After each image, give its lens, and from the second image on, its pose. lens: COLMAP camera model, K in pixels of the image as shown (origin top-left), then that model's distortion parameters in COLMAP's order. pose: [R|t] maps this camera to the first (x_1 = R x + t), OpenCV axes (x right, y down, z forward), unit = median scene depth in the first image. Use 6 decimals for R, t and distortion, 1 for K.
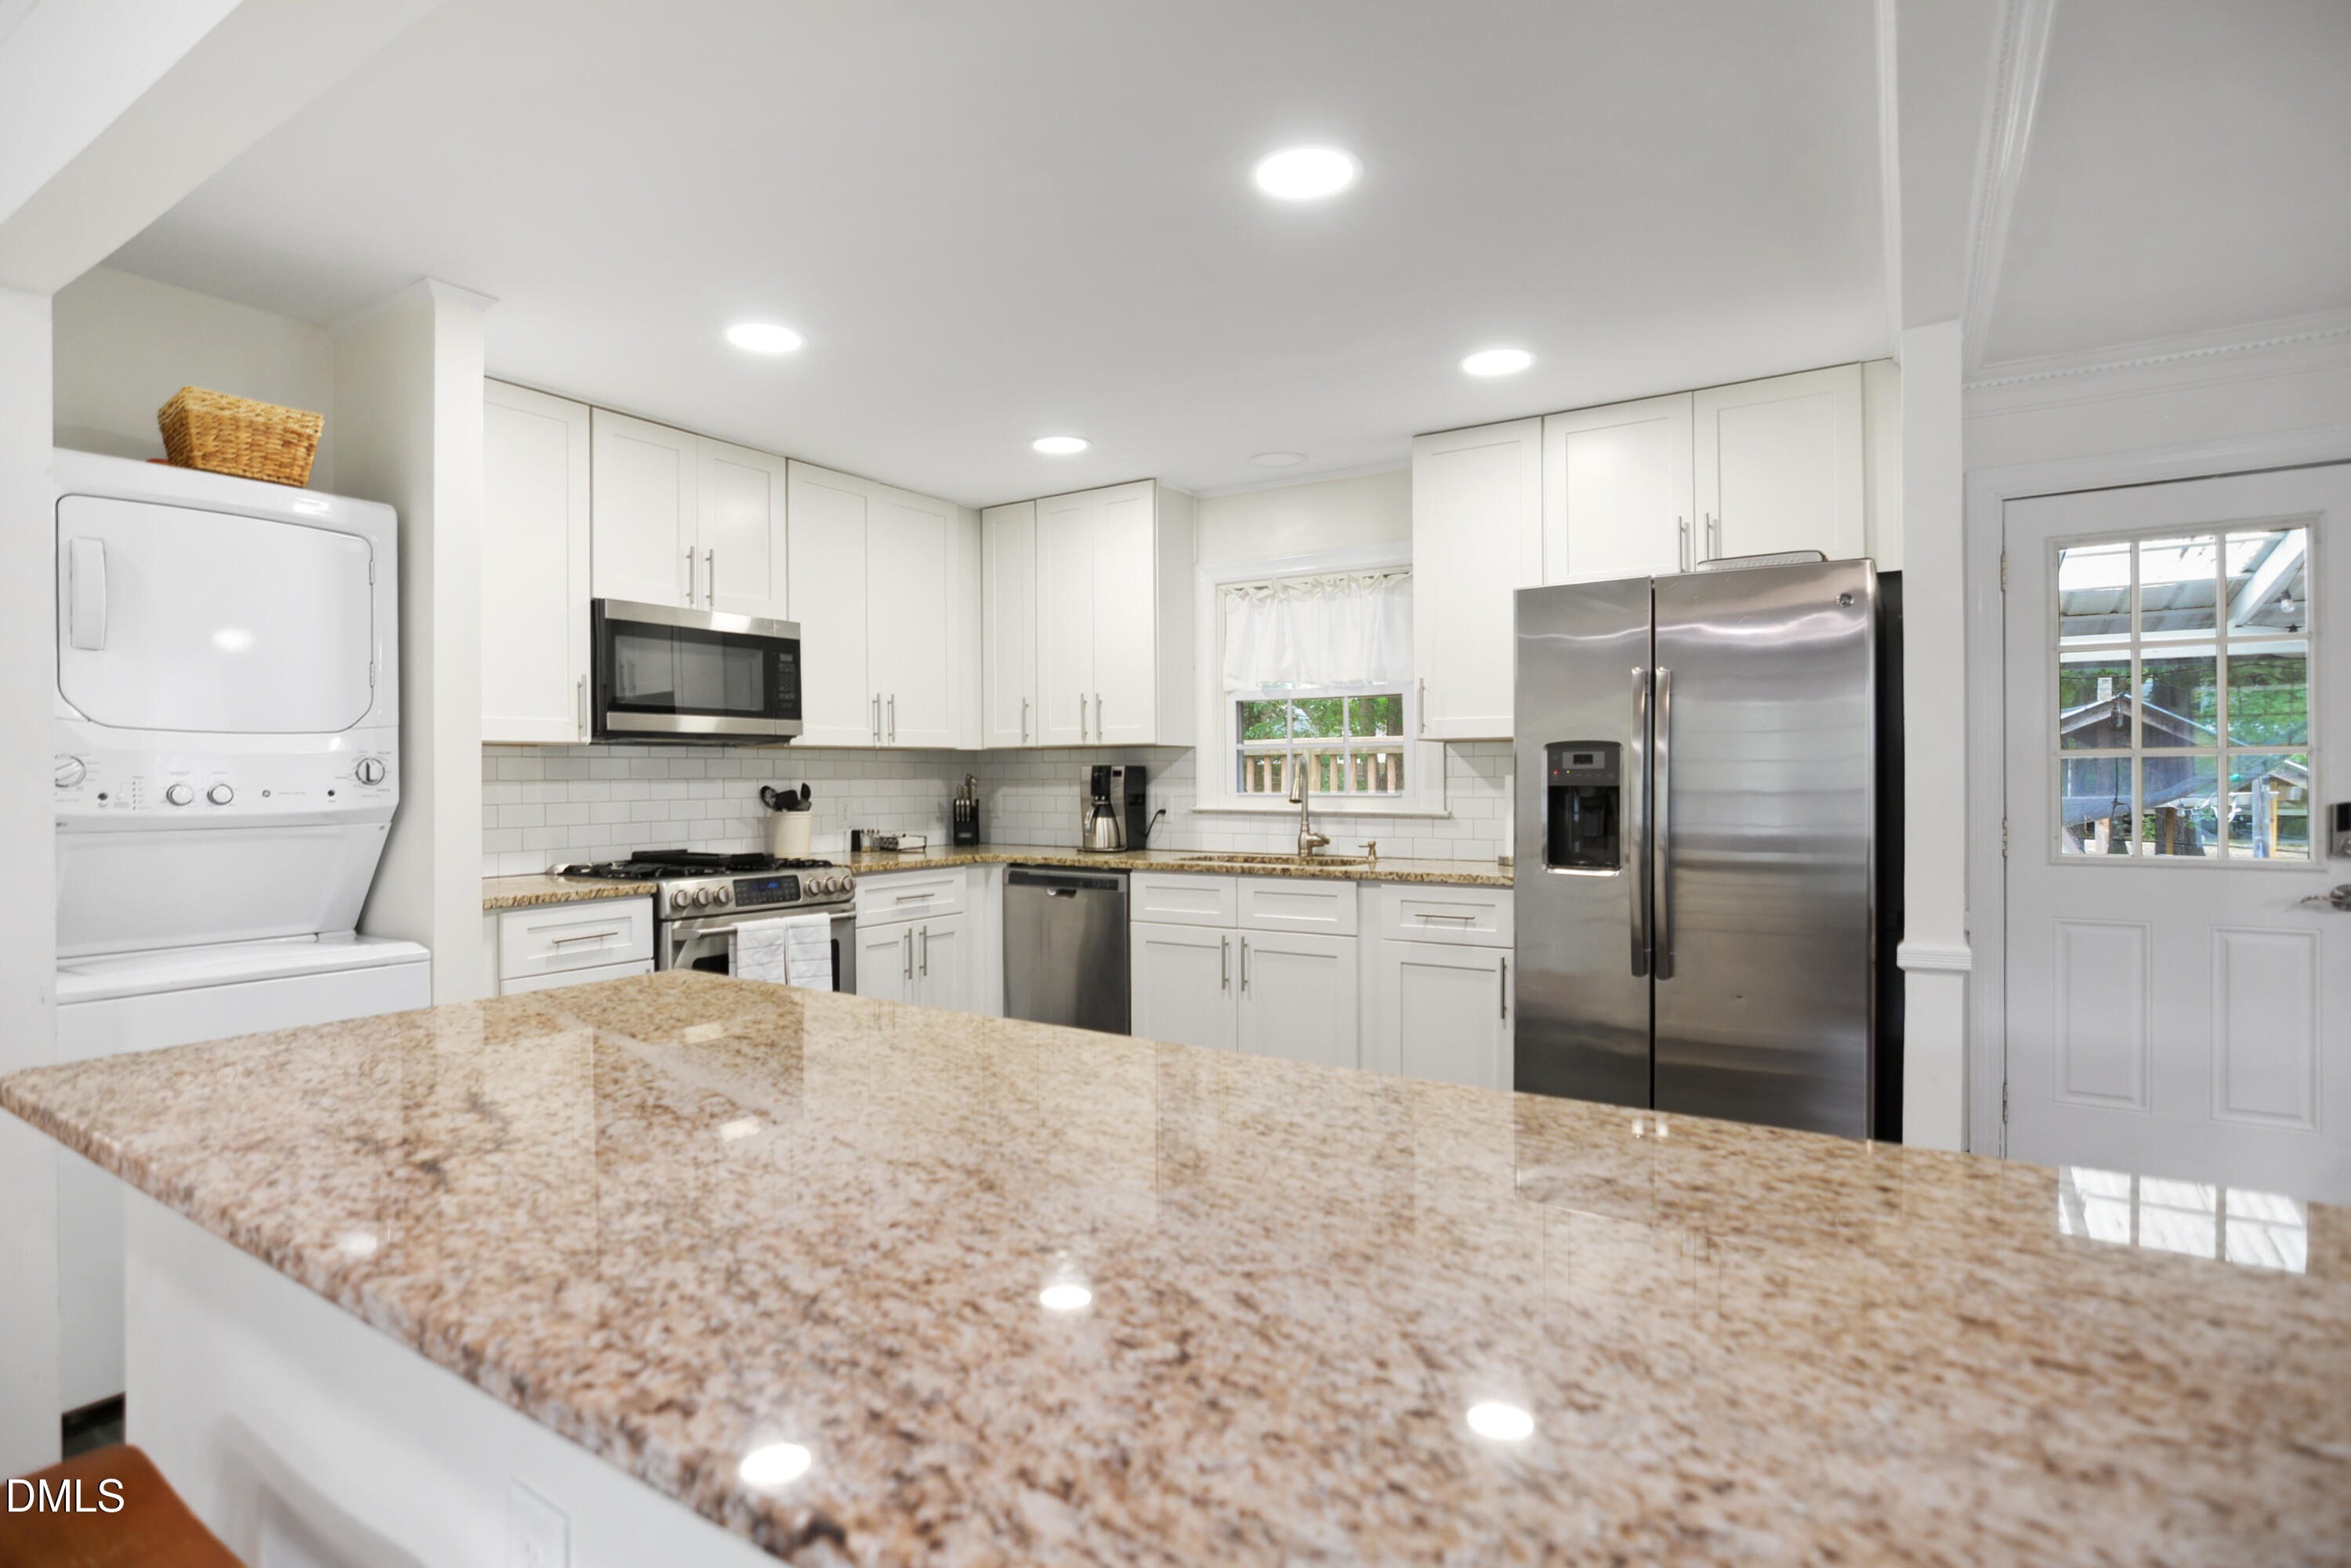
lens RADIAL K [[1163.6, 0, 1163.5], [0, 1163.6, 796.7], [0, 0, 1]] dist [-0.024724, 0.007329]
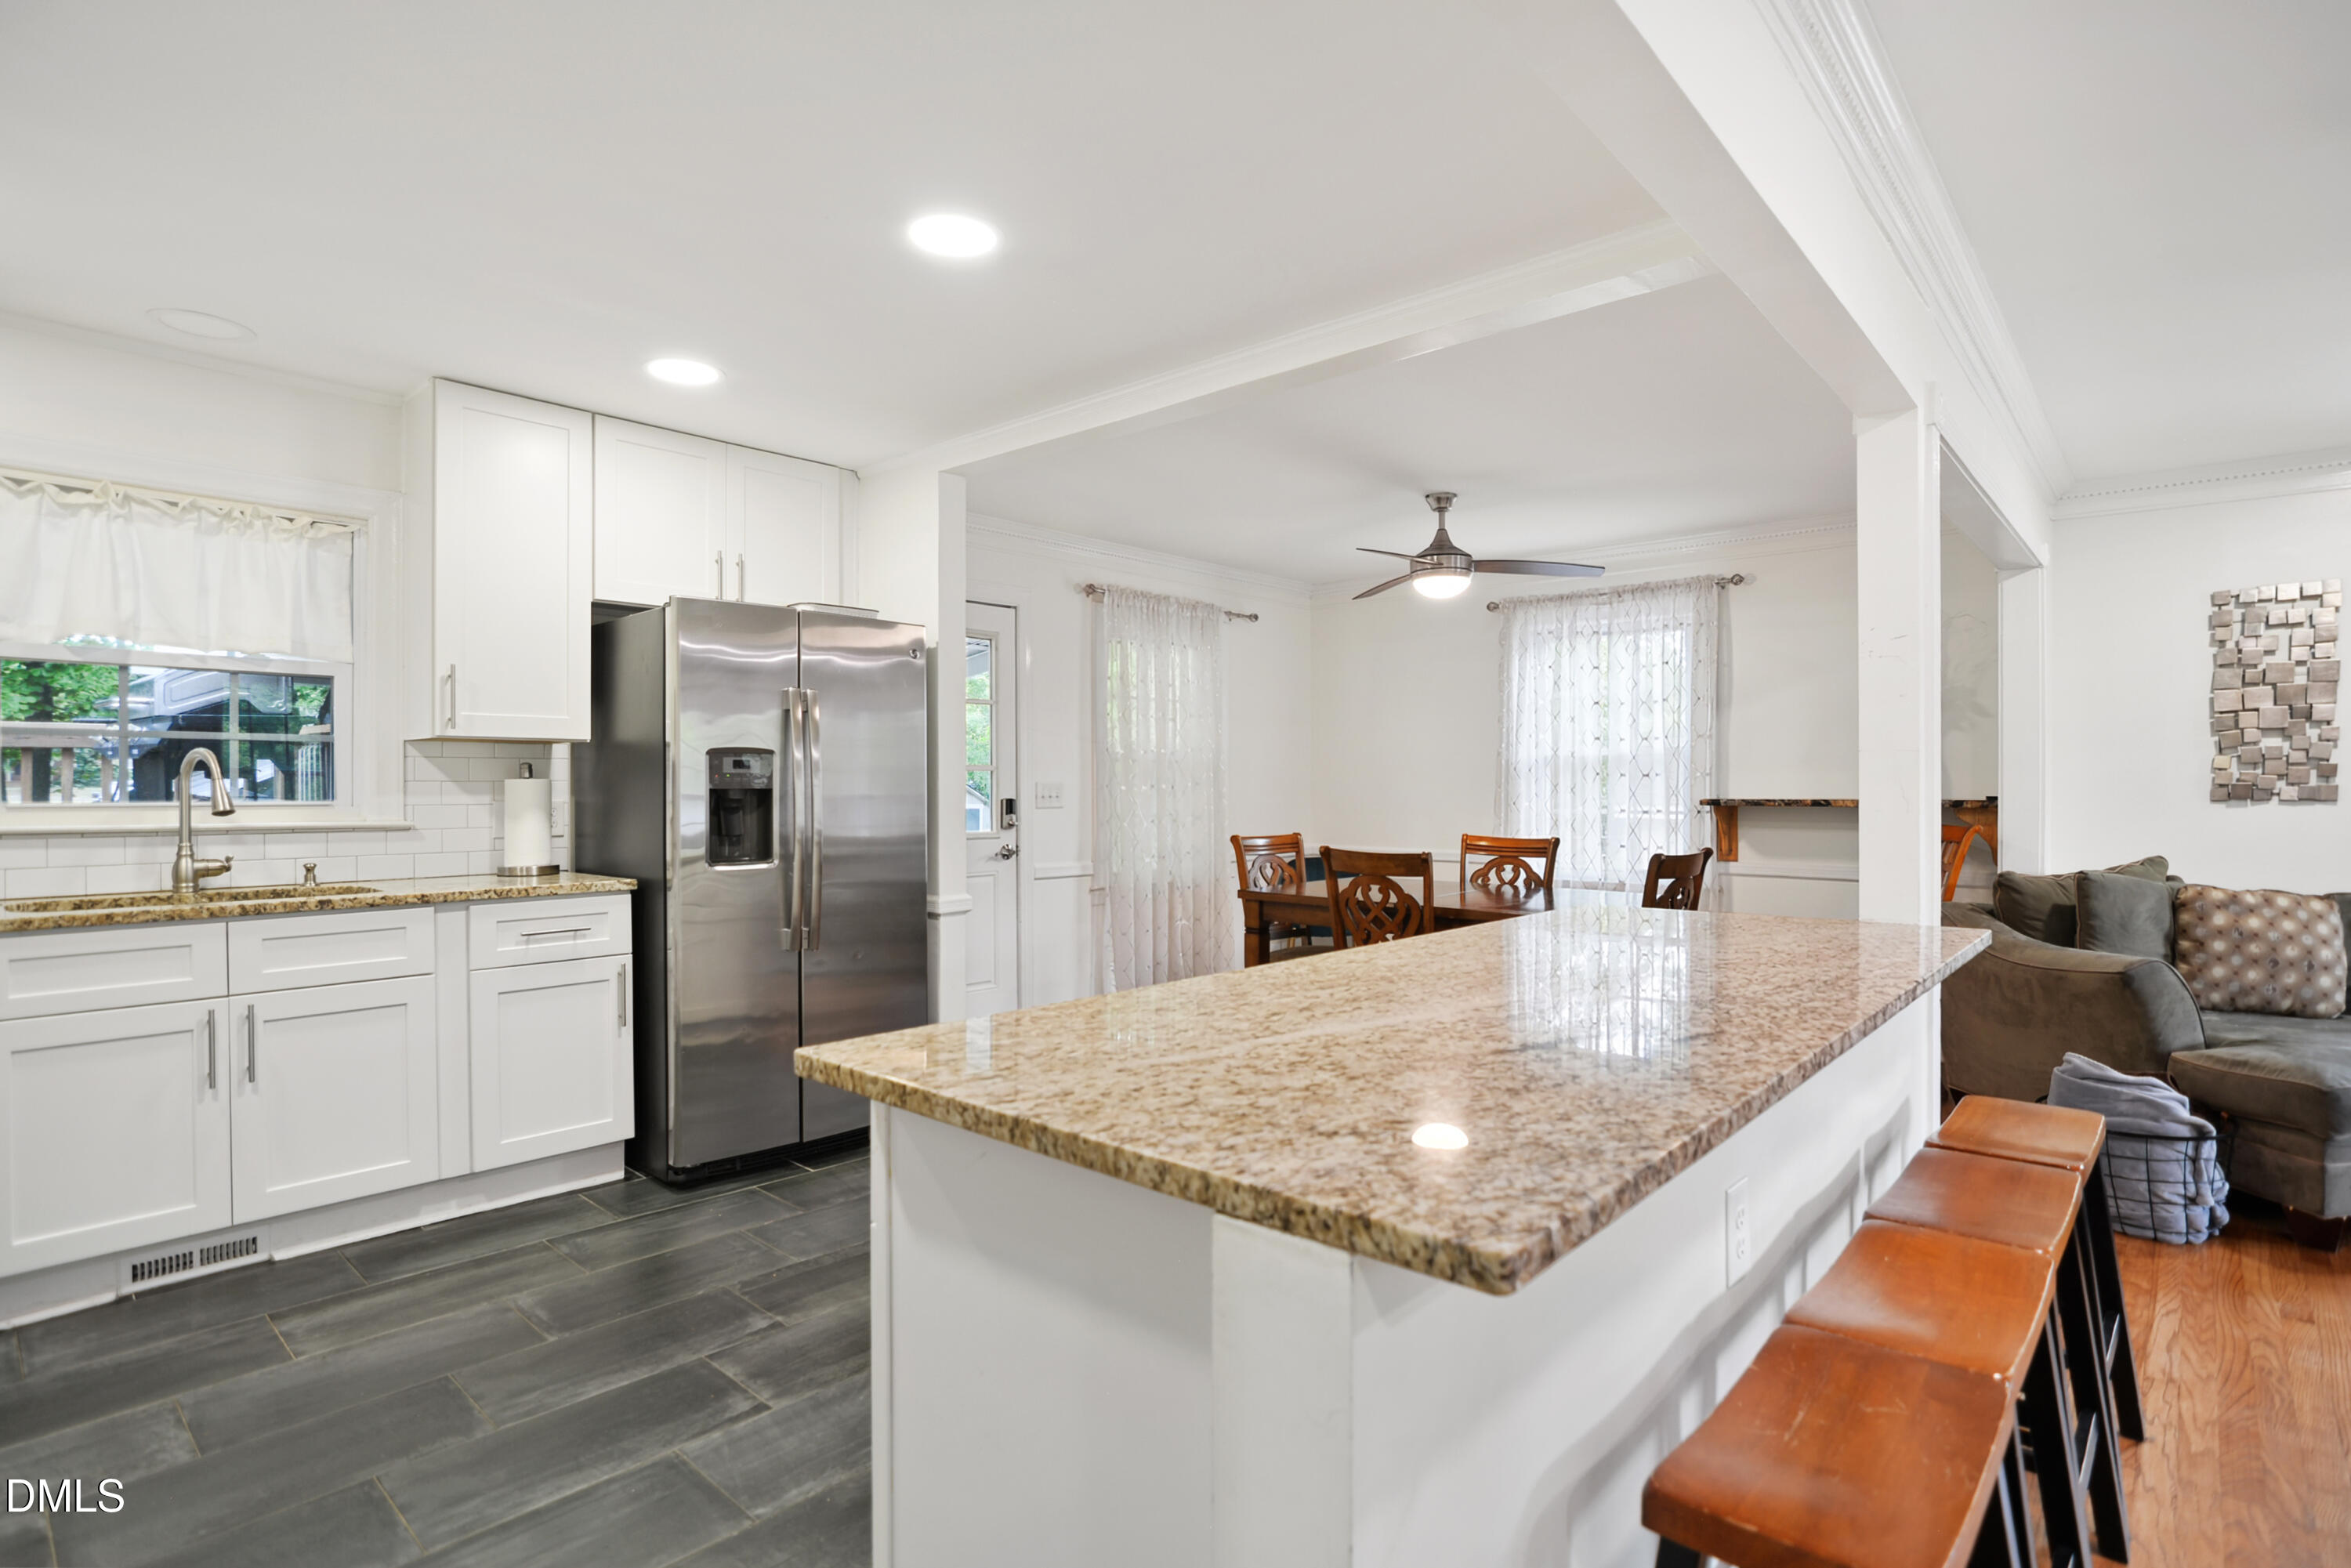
lens RADIAL K [[1163.6, 0, 1163.5], [0, 1163.6, 796.7], [0, 0, 1]] dist [-0.024724, 0.007329]
pose [[0.163725, -0.003588, 0.986499, -0.484418], [0.015797, 0.999875, 0.001015, 0.002525], [-0.986380, 0.015417, 0.163761, 0.314382]]
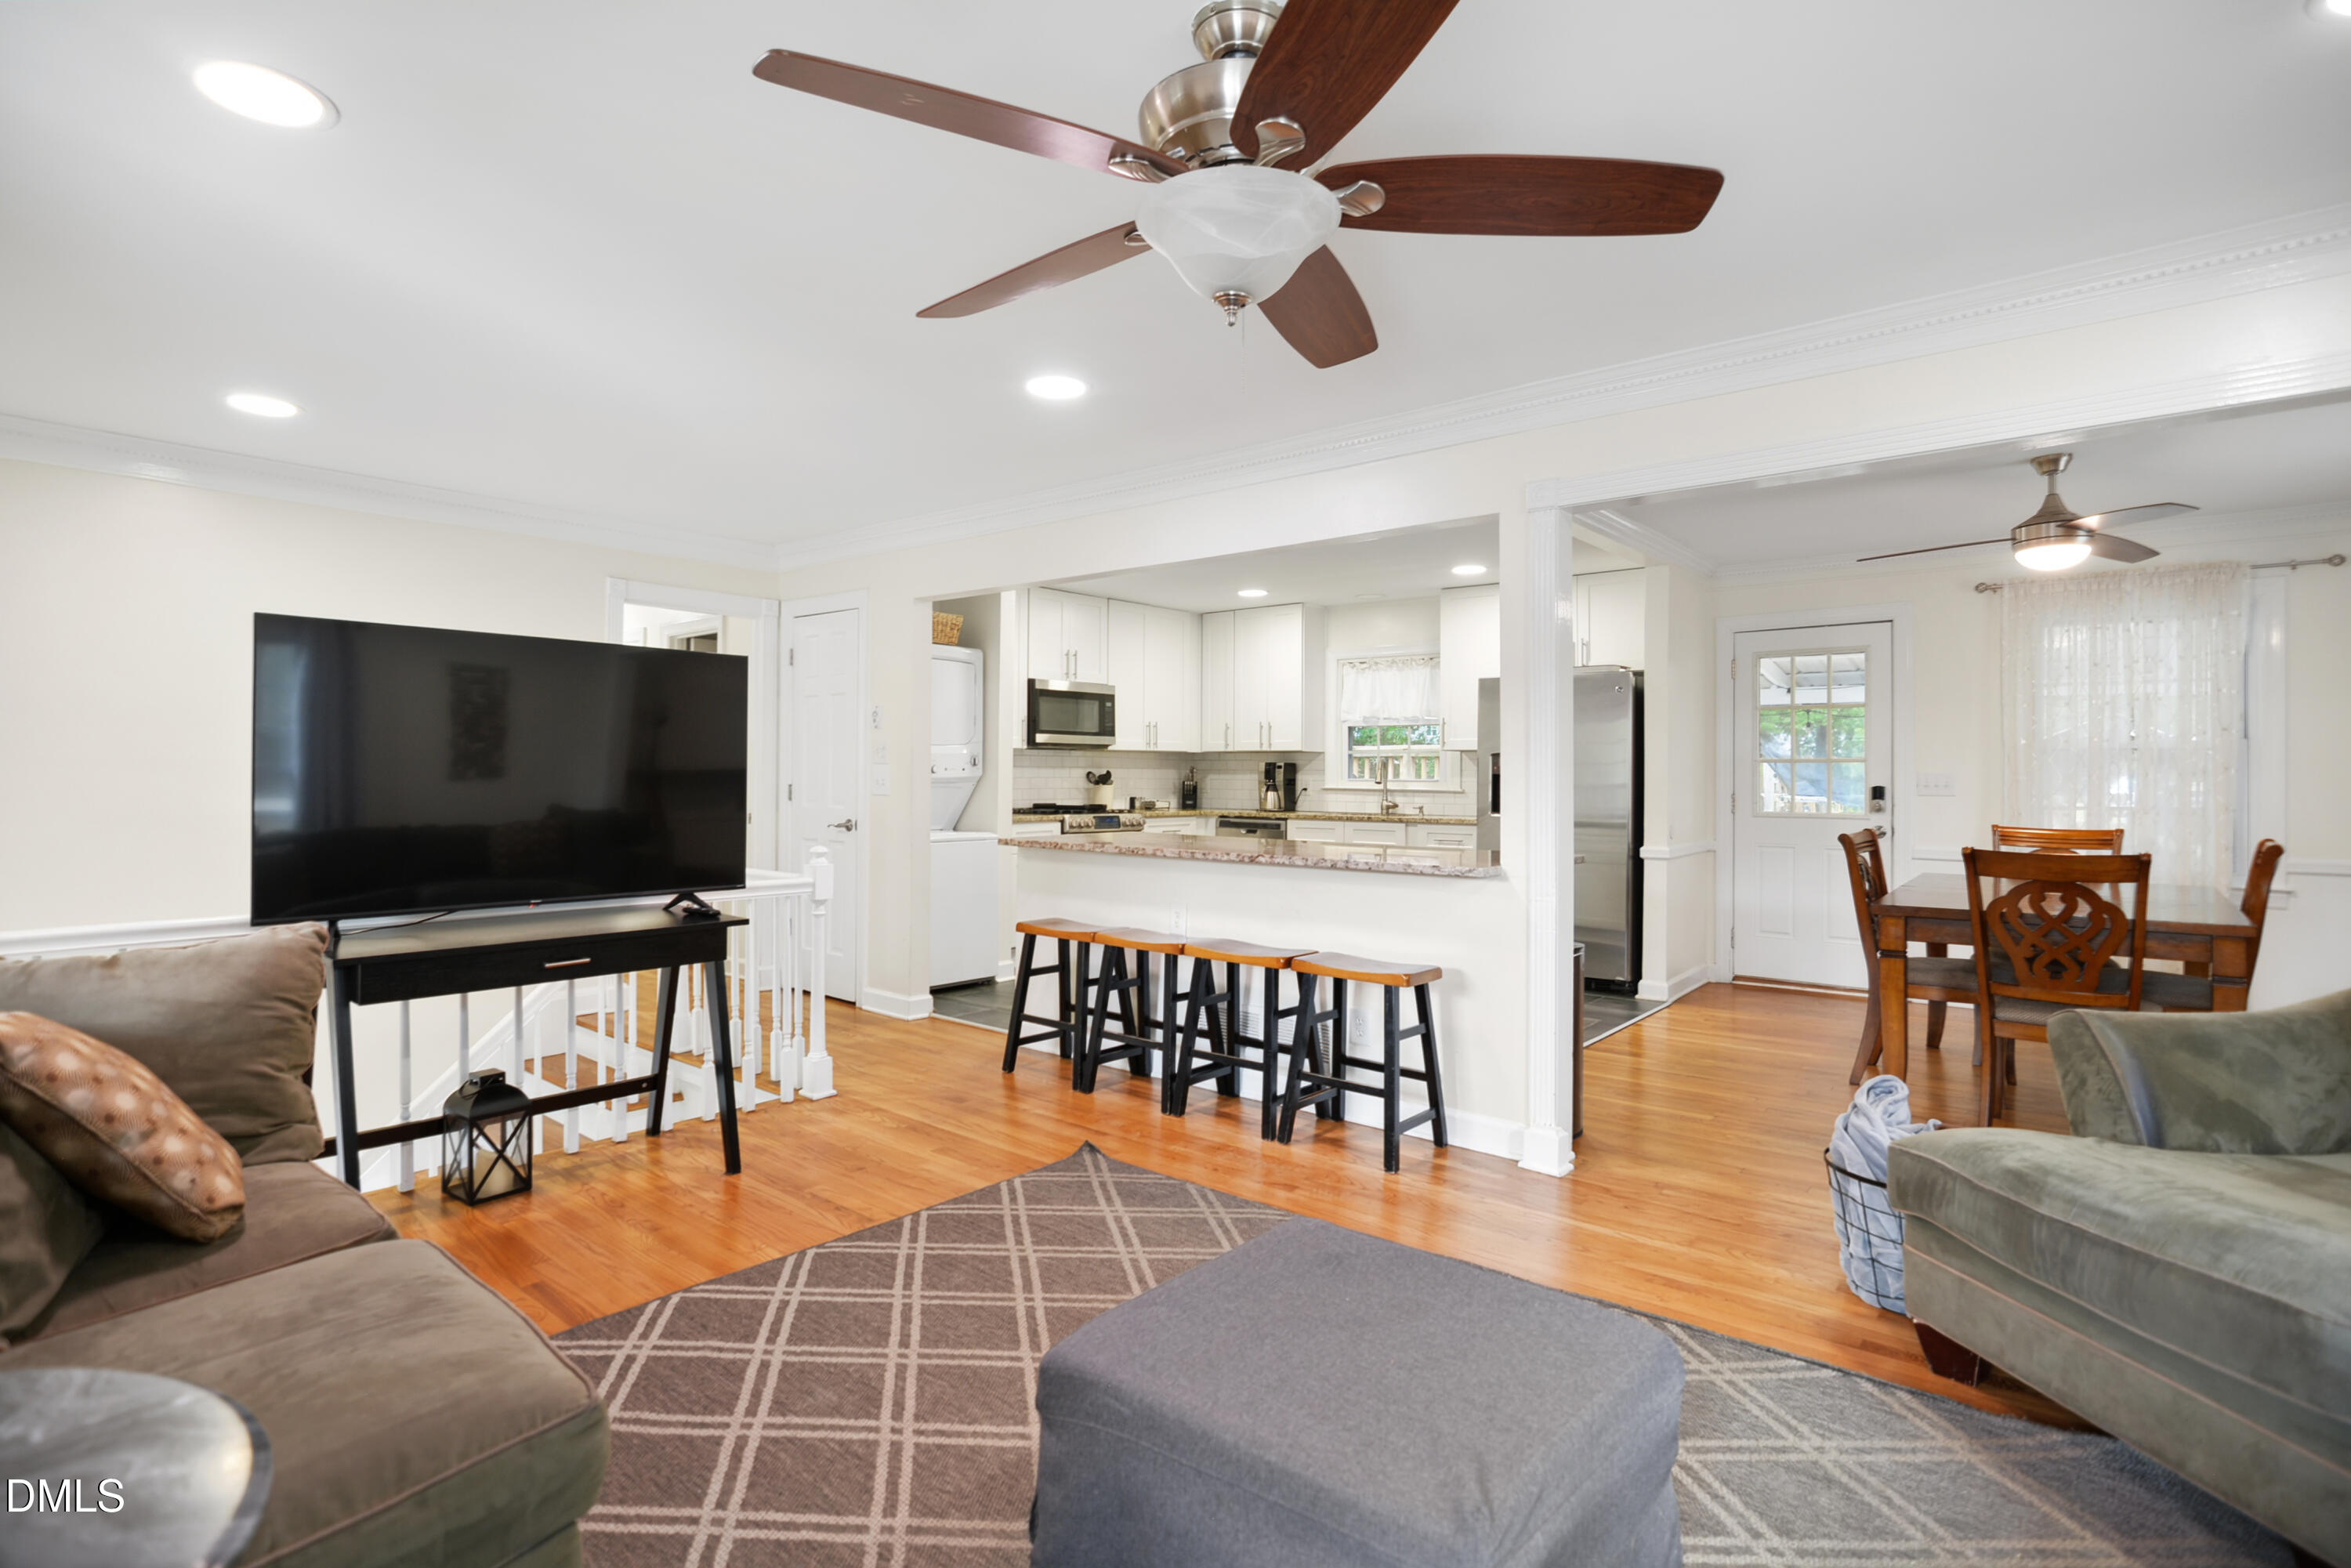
lens RADIAL K [[1146.5, 0, 1166.2], [0, 1146.5, 773.7], [0, 0, 1]] dist [-0.017081, 0.001641]
pose [[0.992463, 0.012192, -0.121934, 0.001953], [-0.014295, 0.999763, -0.016390, 0.023326], [0.121706, 0.018010, 0.992403, -0.821985]]
